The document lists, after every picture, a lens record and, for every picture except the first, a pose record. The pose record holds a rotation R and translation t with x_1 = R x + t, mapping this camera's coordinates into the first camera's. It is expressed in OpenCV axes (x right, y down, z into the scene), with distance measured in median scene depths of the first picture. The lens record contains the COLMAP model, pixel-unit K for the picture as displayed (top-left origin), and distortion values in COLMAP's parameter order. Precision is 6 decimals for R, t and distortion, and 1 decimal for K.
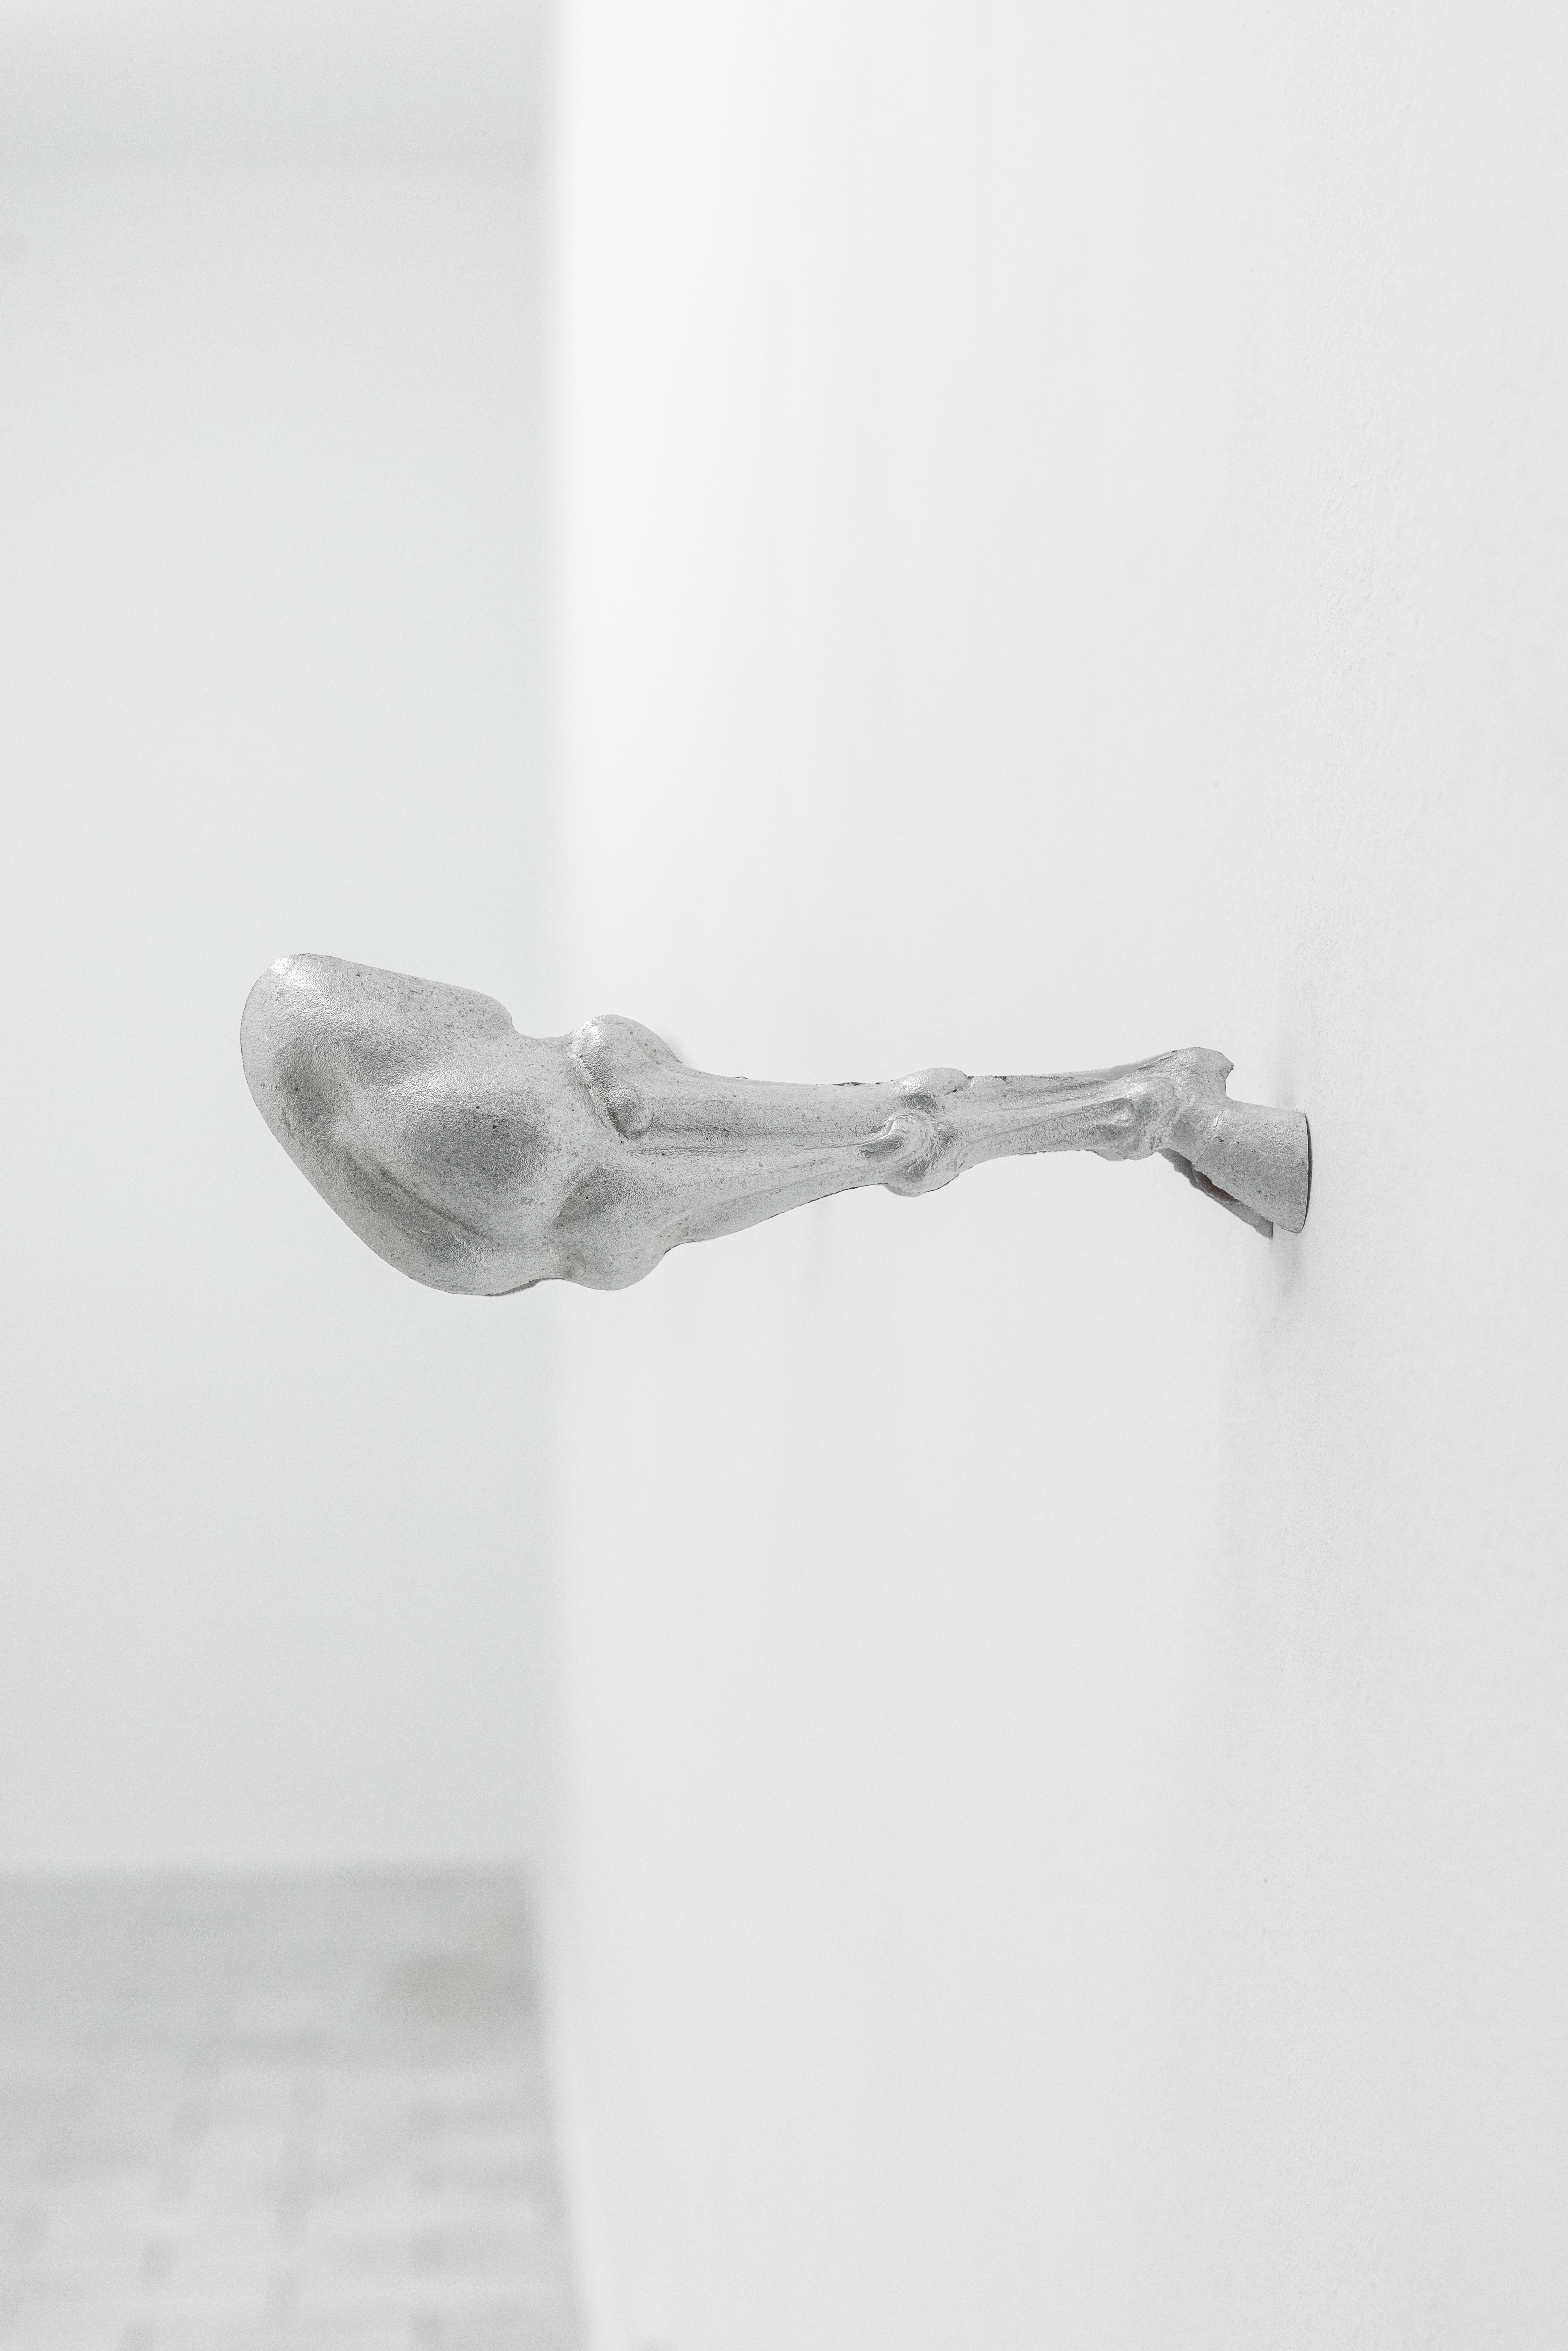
lens RADIAL K [[3712.0, 0, 782.6], [0, 3712.0, 1176.1], [0, 0, 1]] dist [0.110421, 0.000000]
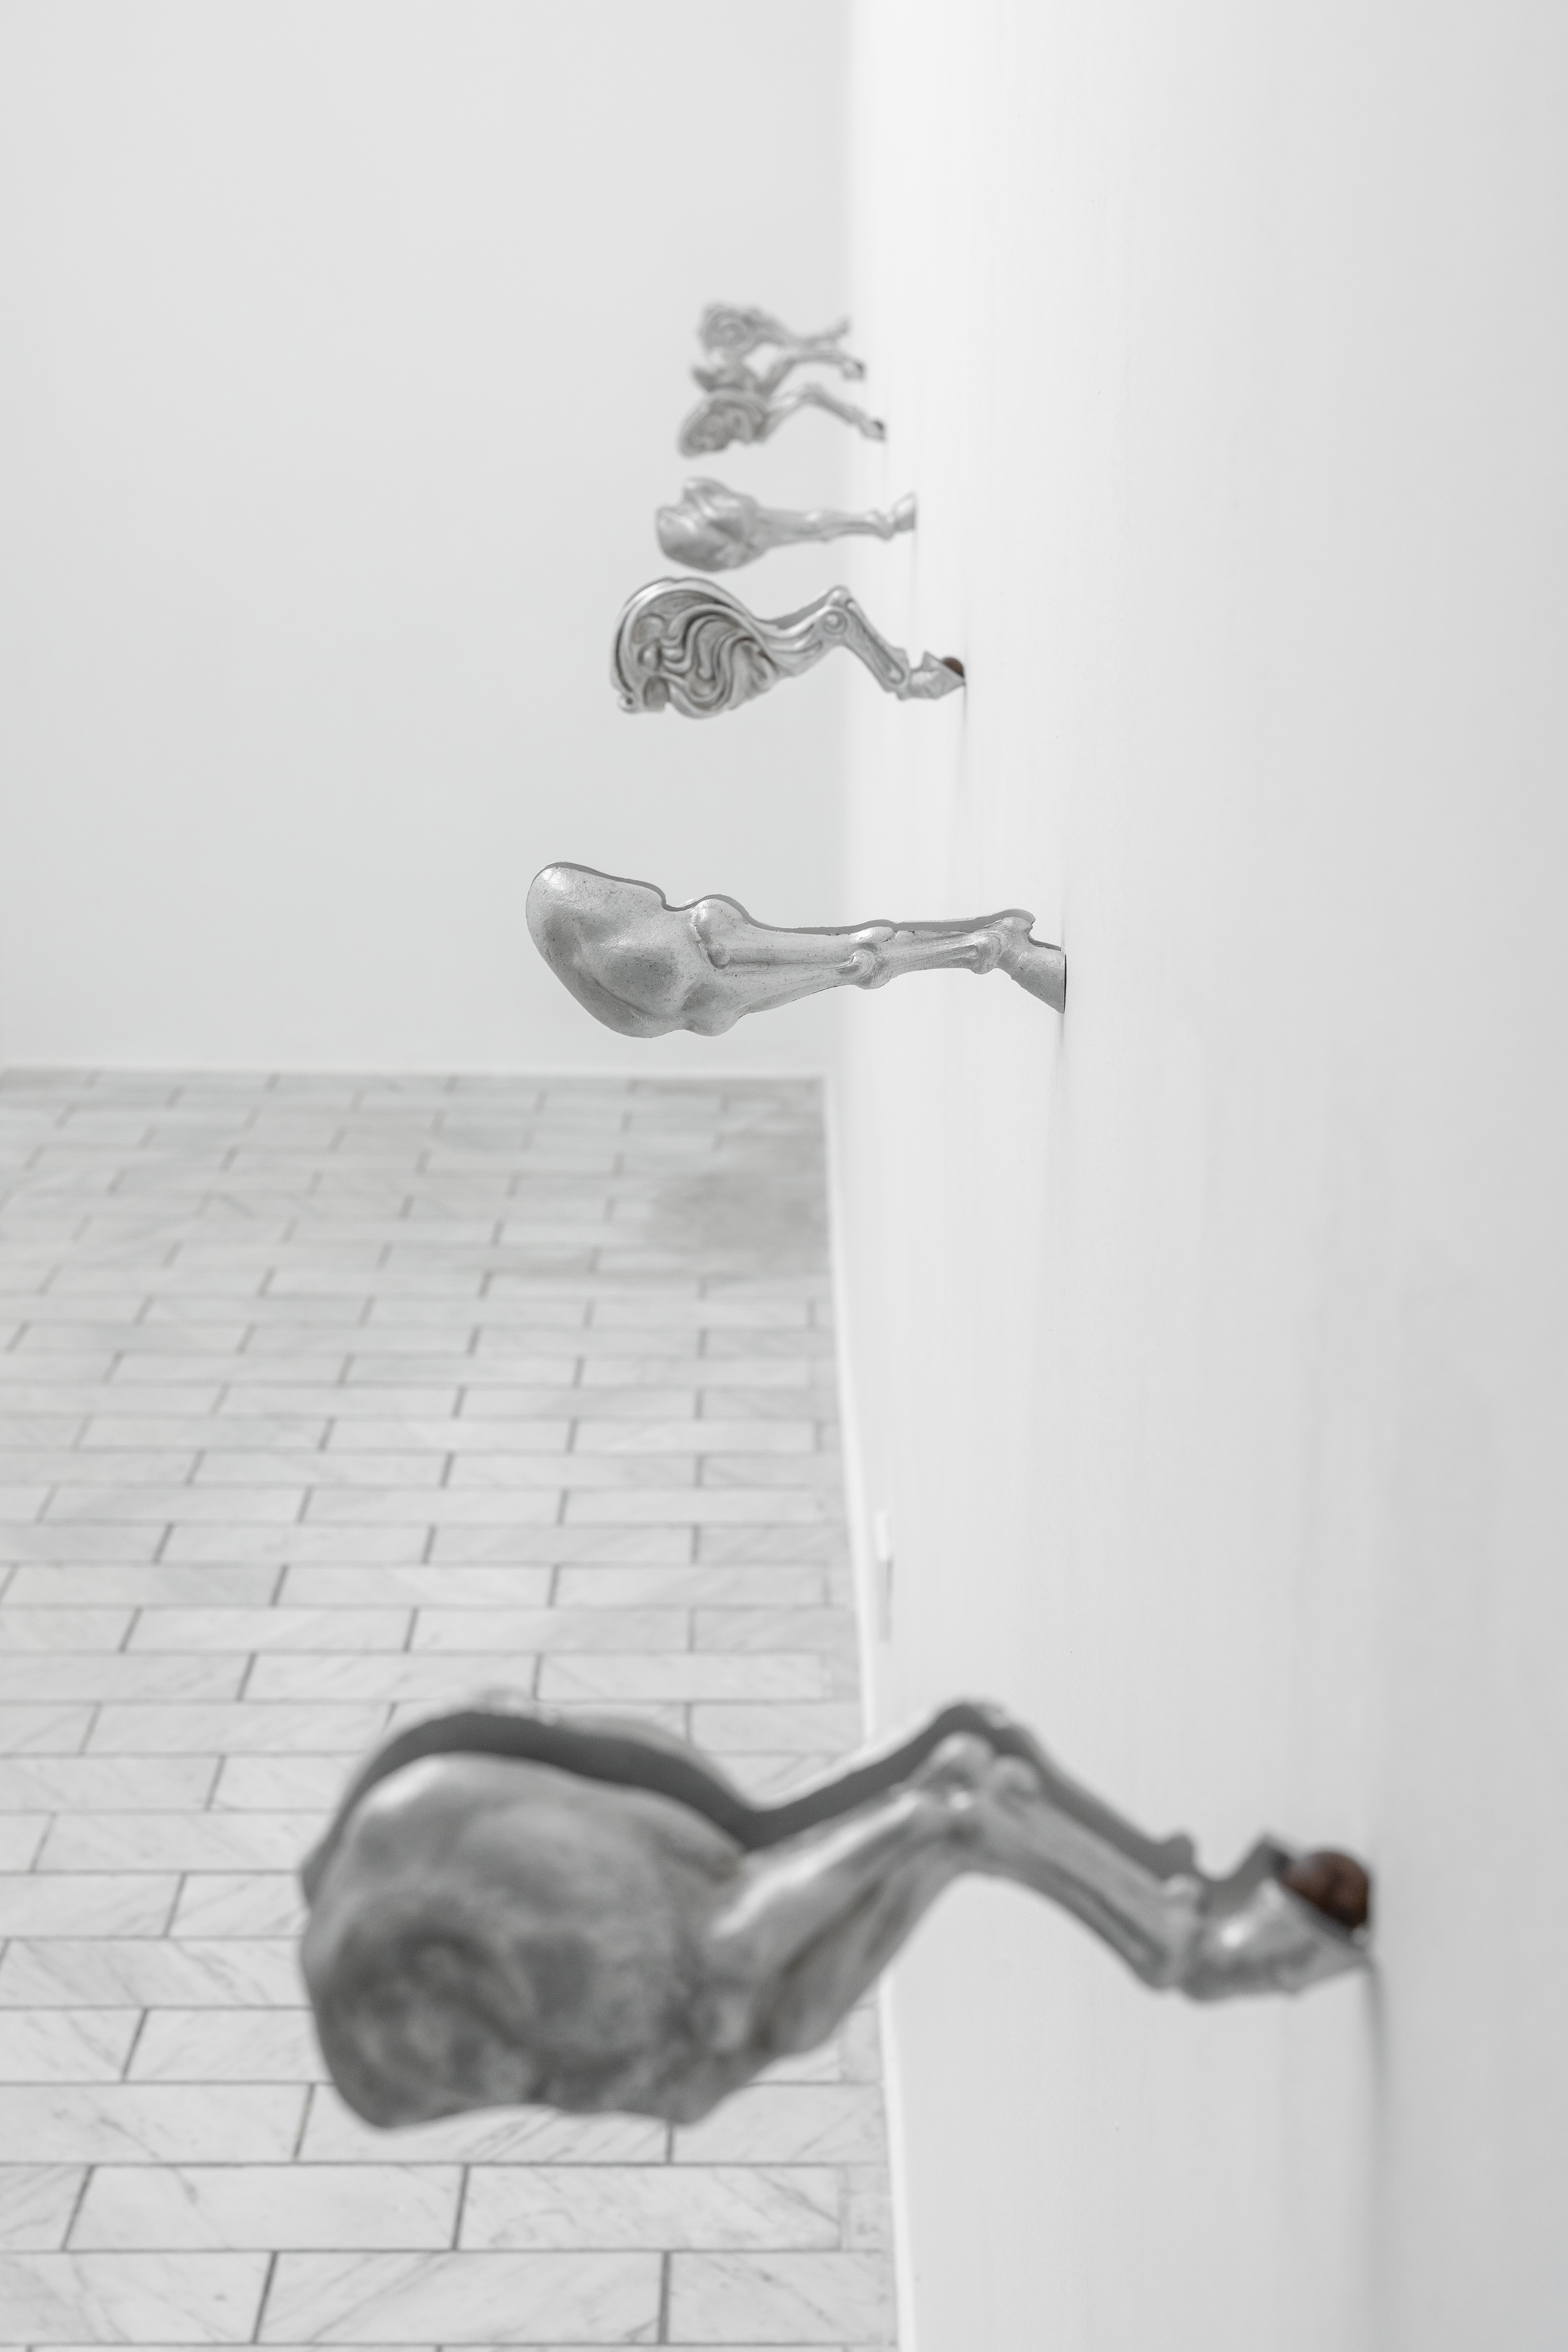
lens RADIAL K [[4526.6, 0, 783.8], [0, 4526.6, 1175.9], [0, 0, 1]] dist [0.019583, 0.000000]
pose [[0.996255, 0.028469, -0.081644, 0.192972], [-0.010382, 0.976796, 0.213919, -0.416935], [0.085839, -0.212270, 0.973434, -1.373621]]
